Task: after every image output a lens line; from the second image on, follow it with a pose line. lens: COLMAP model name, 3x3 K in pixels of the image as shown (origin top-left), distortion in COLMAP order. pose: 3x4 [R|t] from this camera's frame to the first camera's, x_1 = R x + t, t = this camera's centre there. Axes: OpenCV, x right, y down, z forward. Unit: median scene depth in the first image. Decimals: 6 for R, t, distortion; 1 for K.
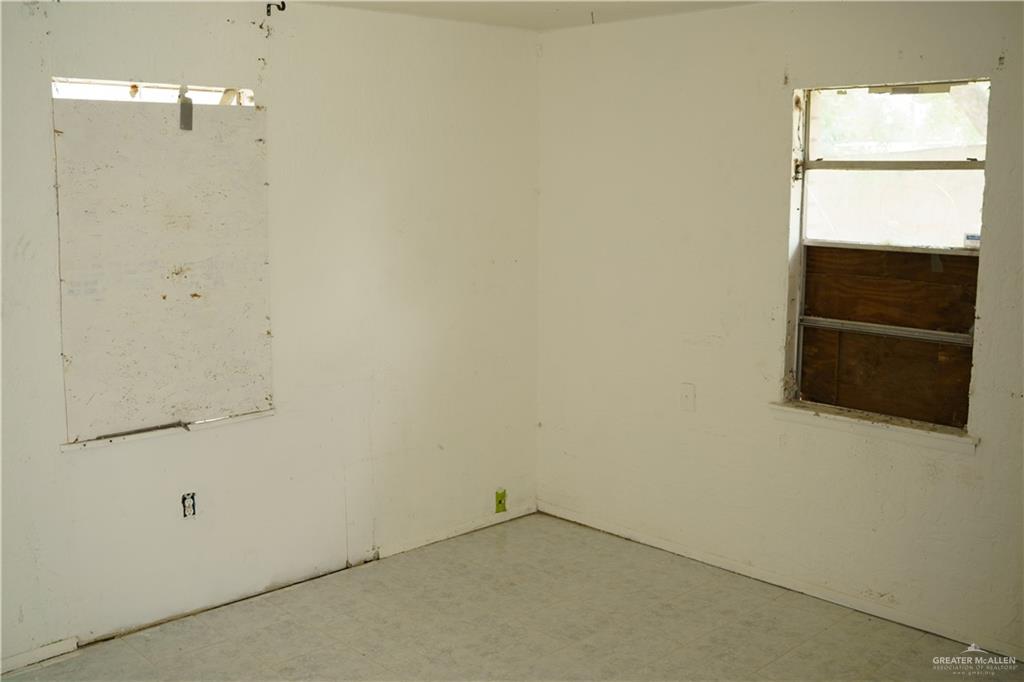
lens RADIAL K [[1002.7, 0, 507.8], [0, 1002.7, 338.8], [0, 0, 1]] dist [-0.103414, 0.000000]
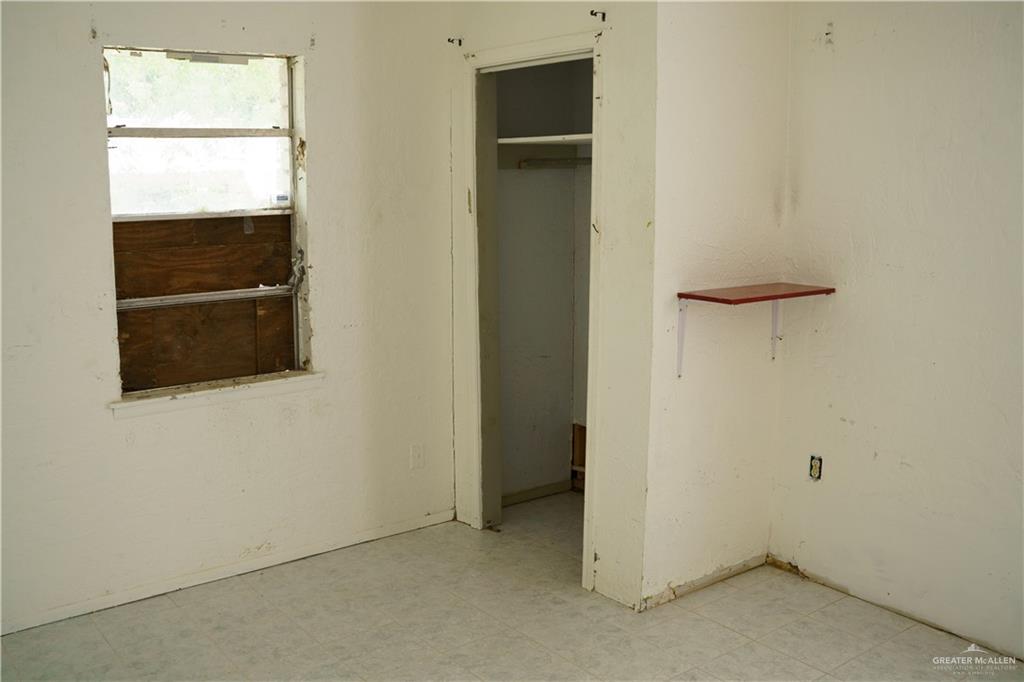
lens RADIAL K [[1002.7, 0, 514.8], [0, 1002.7, 332.1], [0, 0, 1]] dist [-0.103414, 0.000000]
pose [[0.098369, -0.172381, 0.980106, -0.588108], [0.154387, 0.975602, 0.156094, -0.084528], [-0.983101, 0.135961, 0.122583, 0.579193]]
